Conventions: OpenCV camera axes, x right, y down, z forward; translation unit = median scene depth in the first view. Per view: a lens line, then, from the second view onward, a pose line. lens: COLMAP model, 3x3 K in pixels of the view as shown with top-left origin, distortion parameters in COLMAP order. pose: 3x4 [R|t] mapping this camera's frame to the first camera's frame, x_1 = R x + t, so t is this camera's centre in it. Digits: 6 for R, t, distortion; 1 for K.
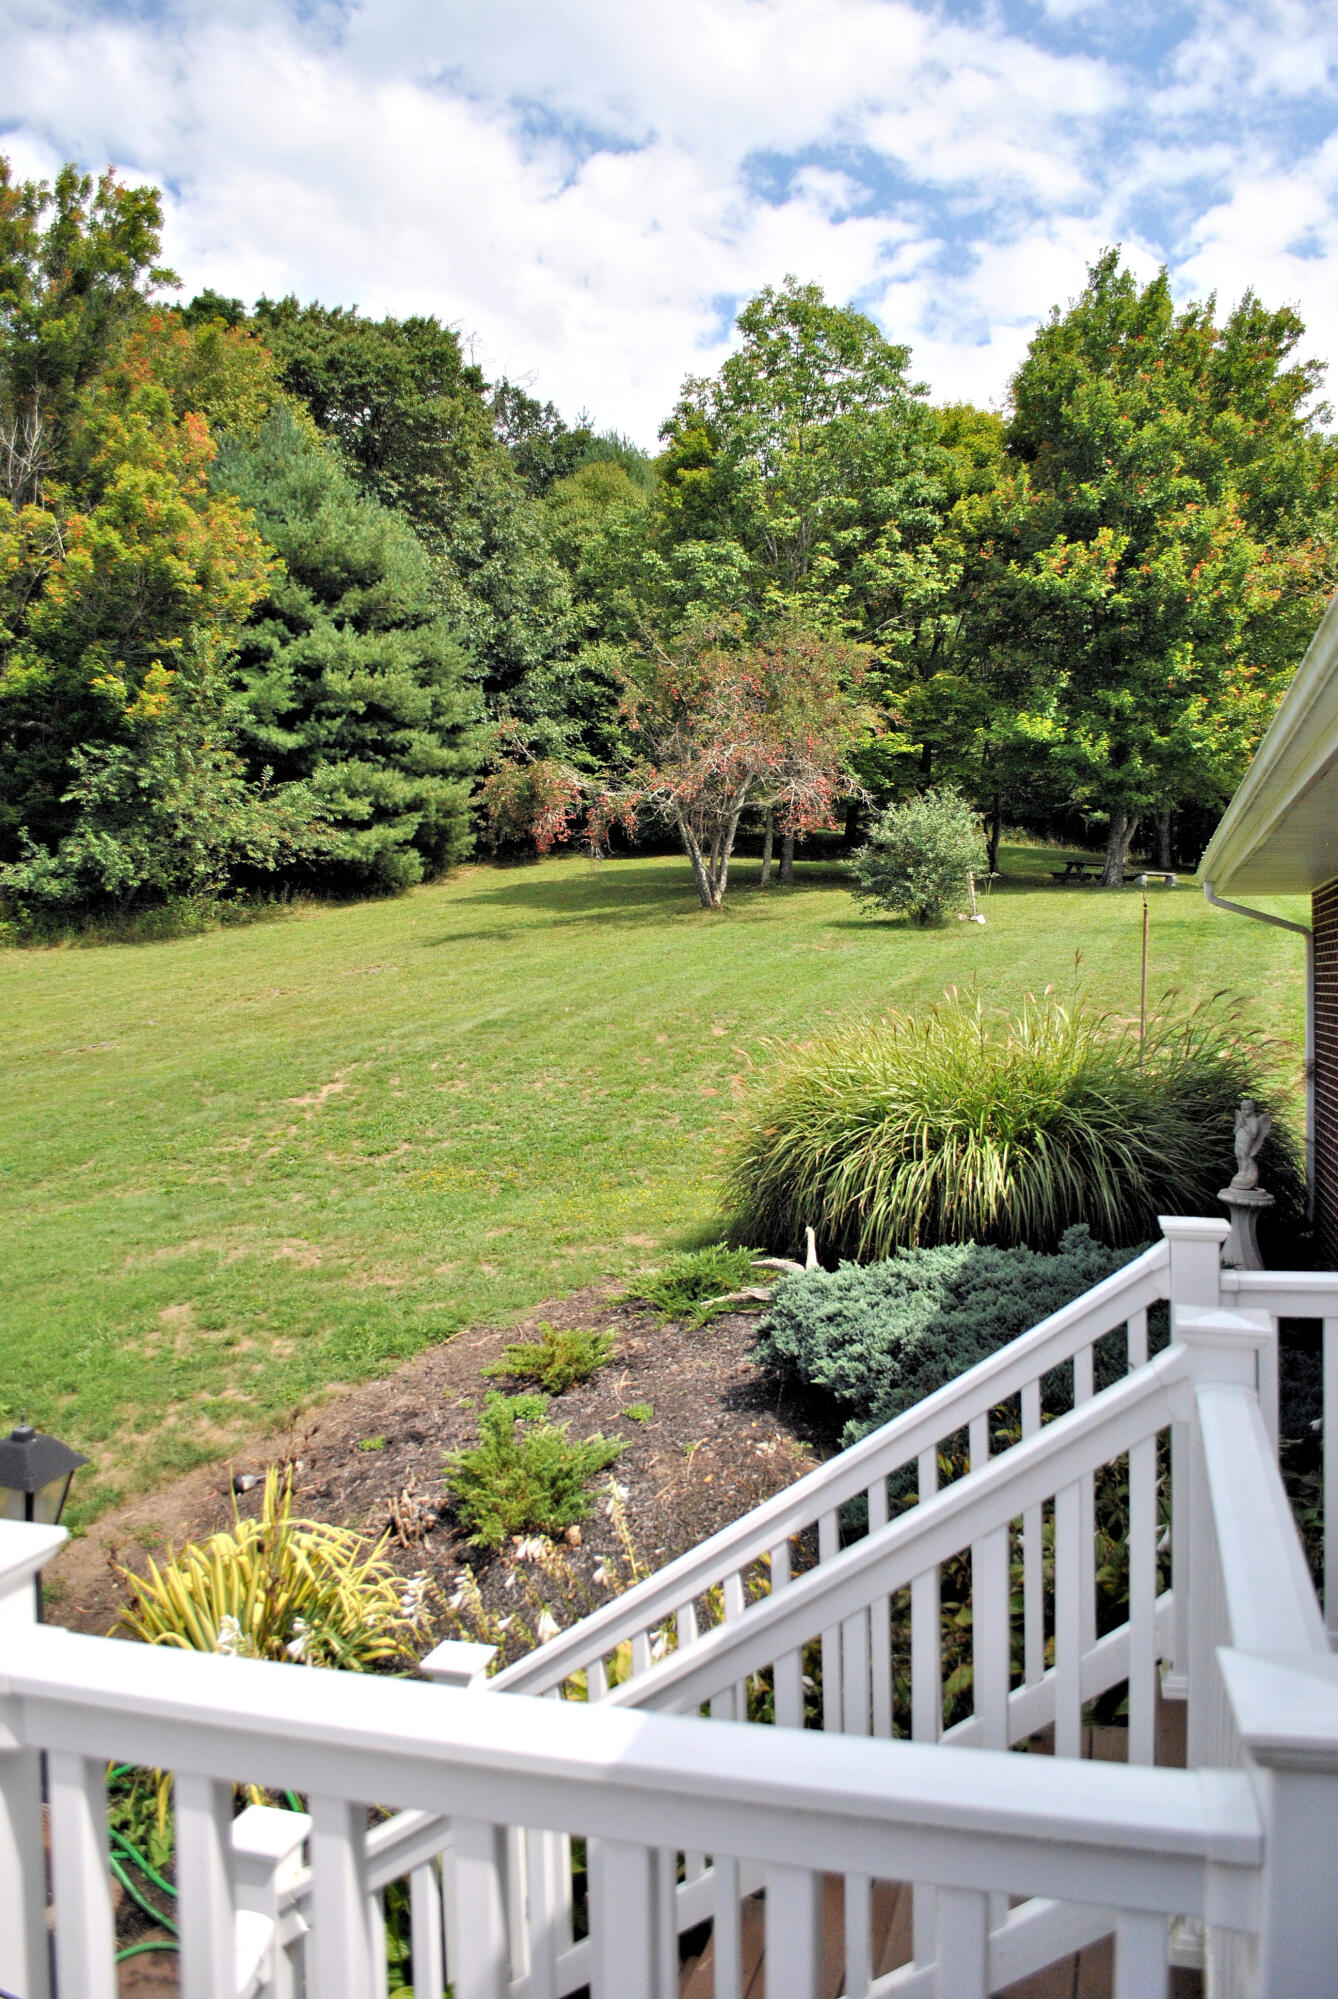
lens RADIAL K [[1590.3, 0, 661.6], [0, 1590.3, 1005.0], [0, 0, 1]] dist [-0.084209, 0.008955]
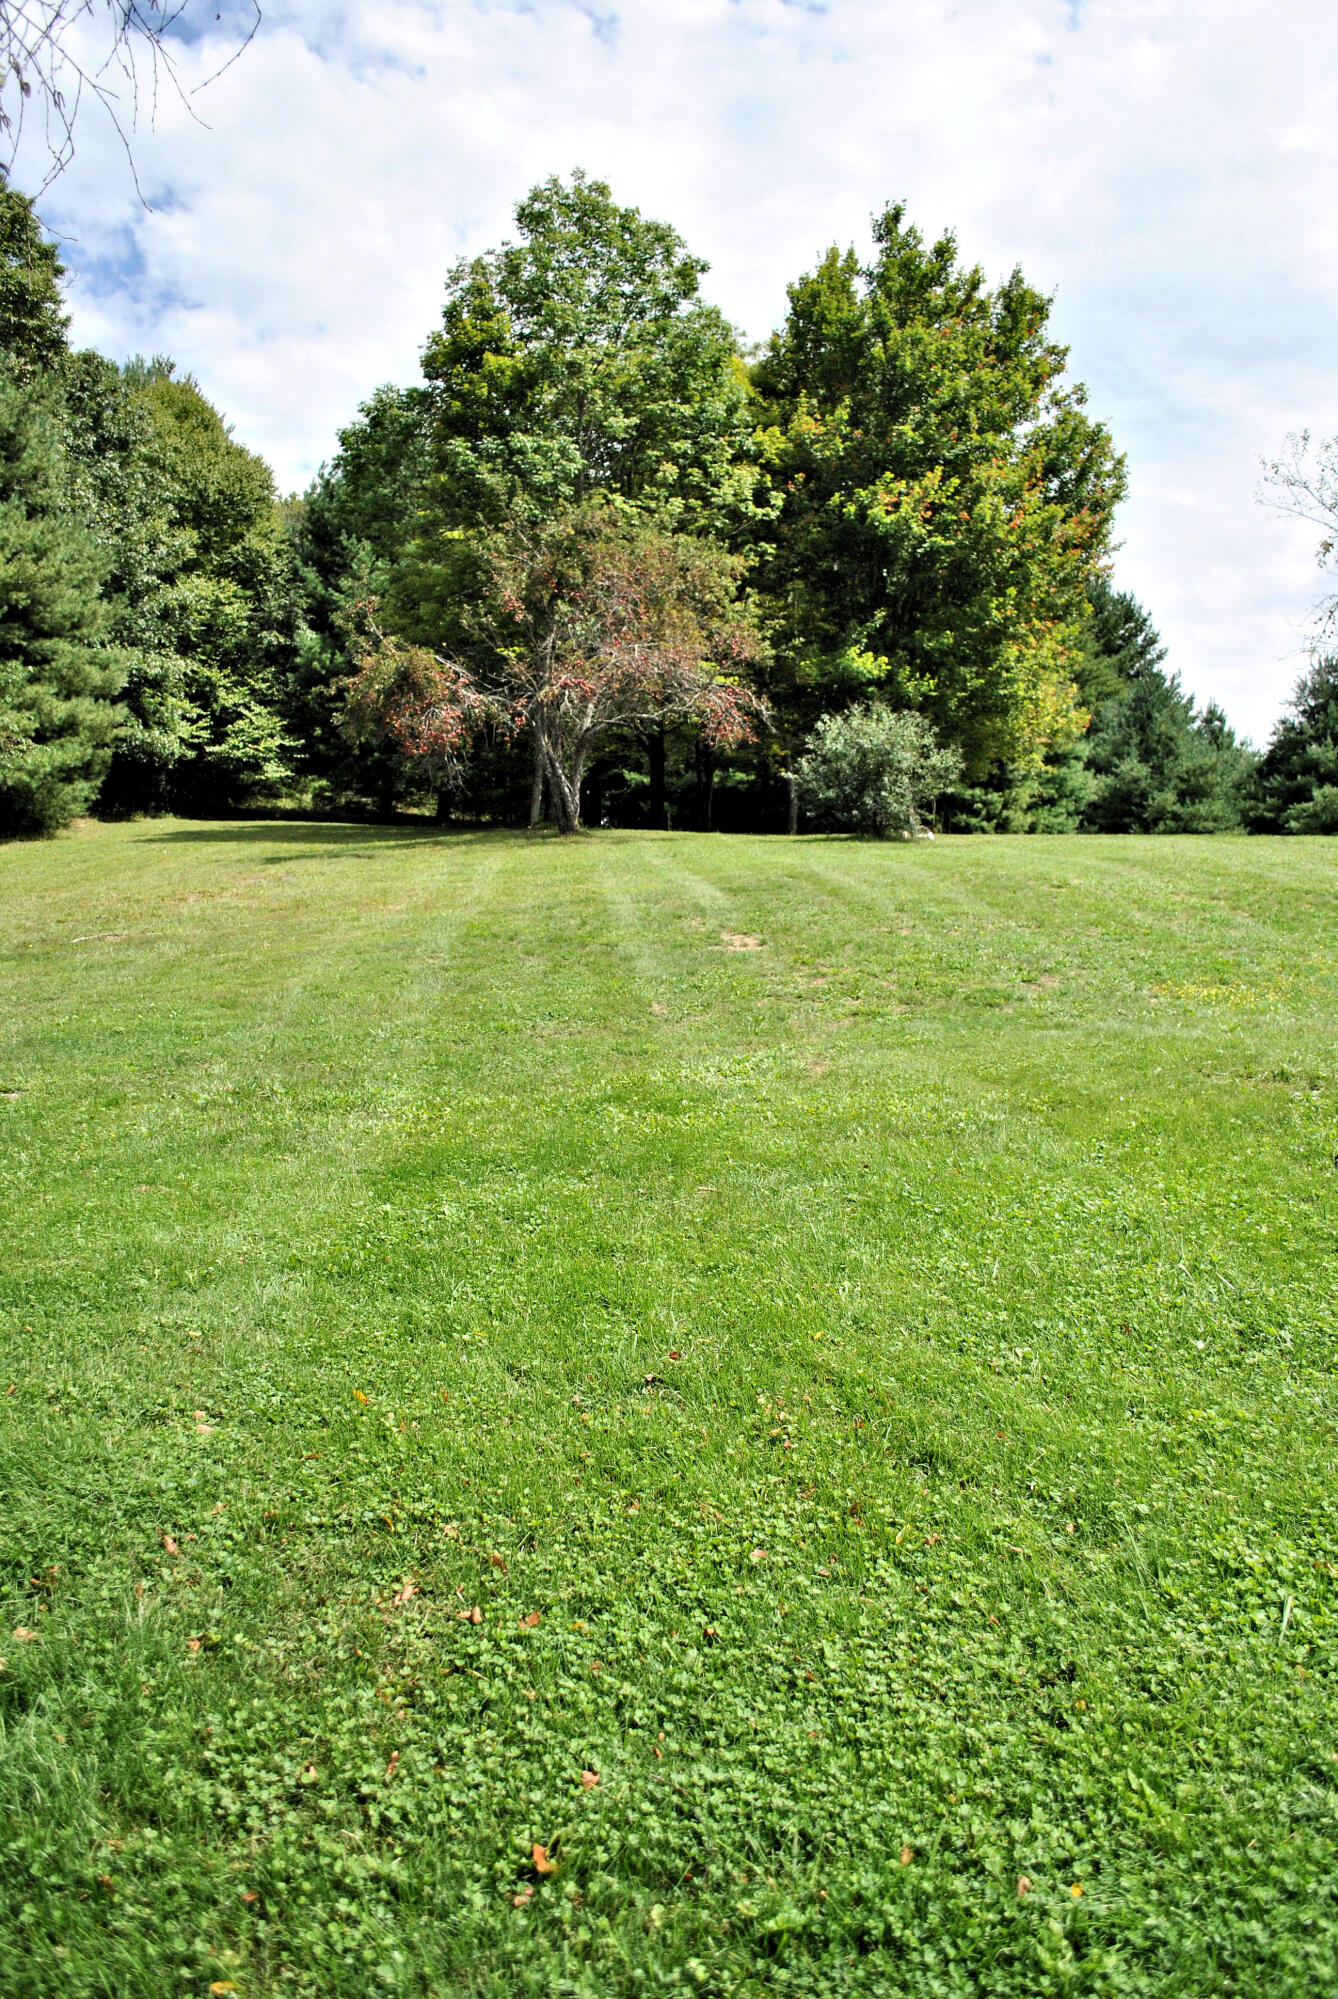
lens RADIAL K [[1590.3, 0, 661.6], [0, 1590.3, 1005.0], [0, 0, 1]] dist [-0.084209, 0.008955]
pose [[0.901705, -0.008290, 0.432271, -0.285831], [0.018821, 0.999621, -0.020090, 0.049276], [-0.431941, 0.026251, 0.901520, 0.169412]]
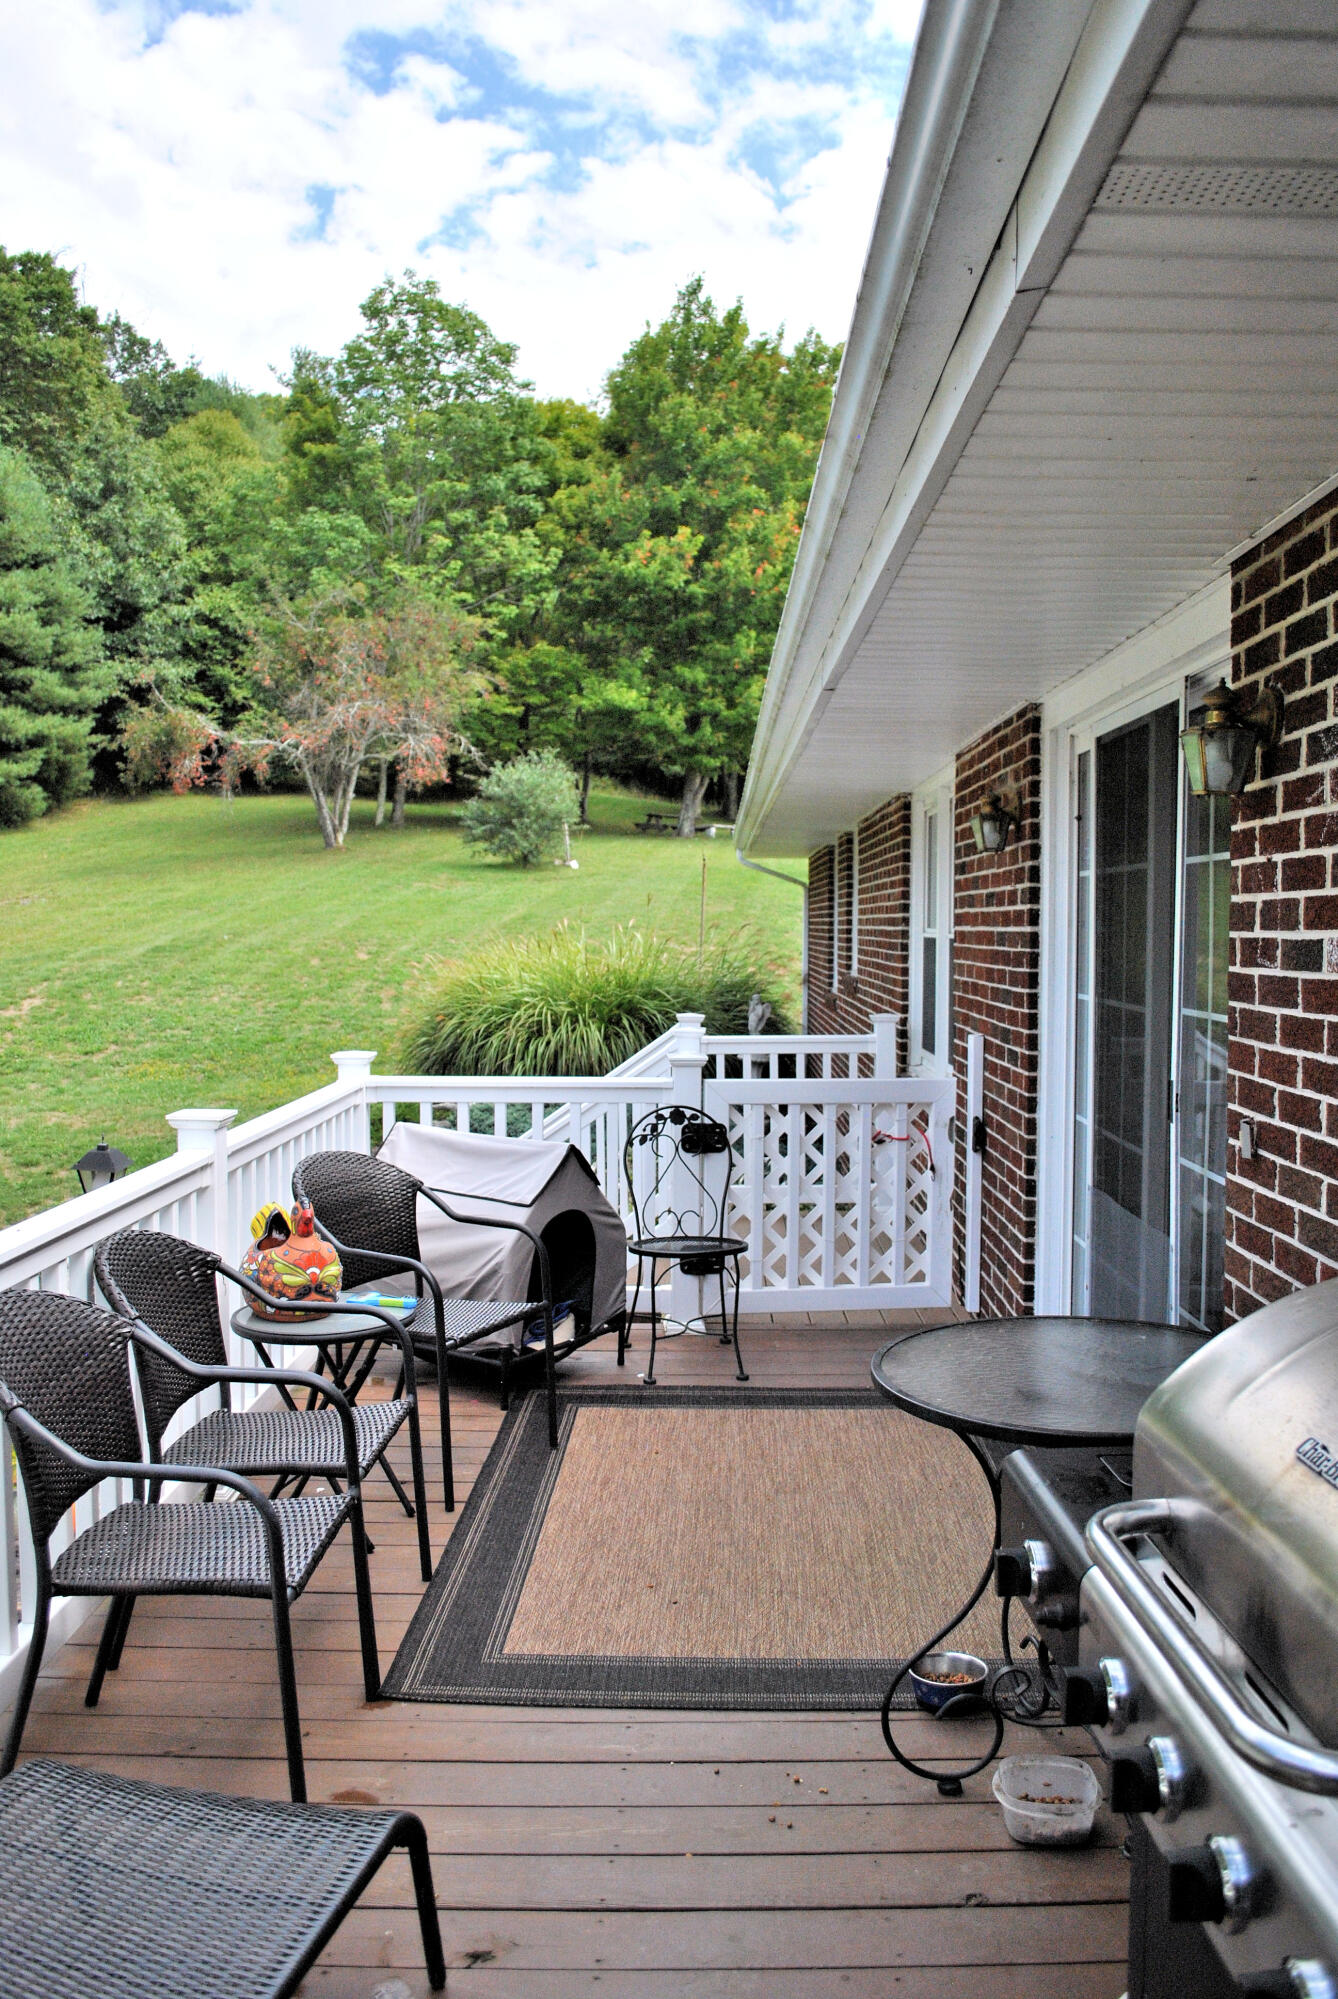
lens RADIAL K [[1568.8, 0, 669.0], [0, 1568.8, 999.5], [0, 0, 1]] dist [-0.076140, 0.008057]
pose [[0.965162, -0.000557, 0.261654, -0.026483], [-0.009260, 0.999299, 0.036282, 0.002369], [-0.261491, -0.037441, 0.964479, -0.108318]]
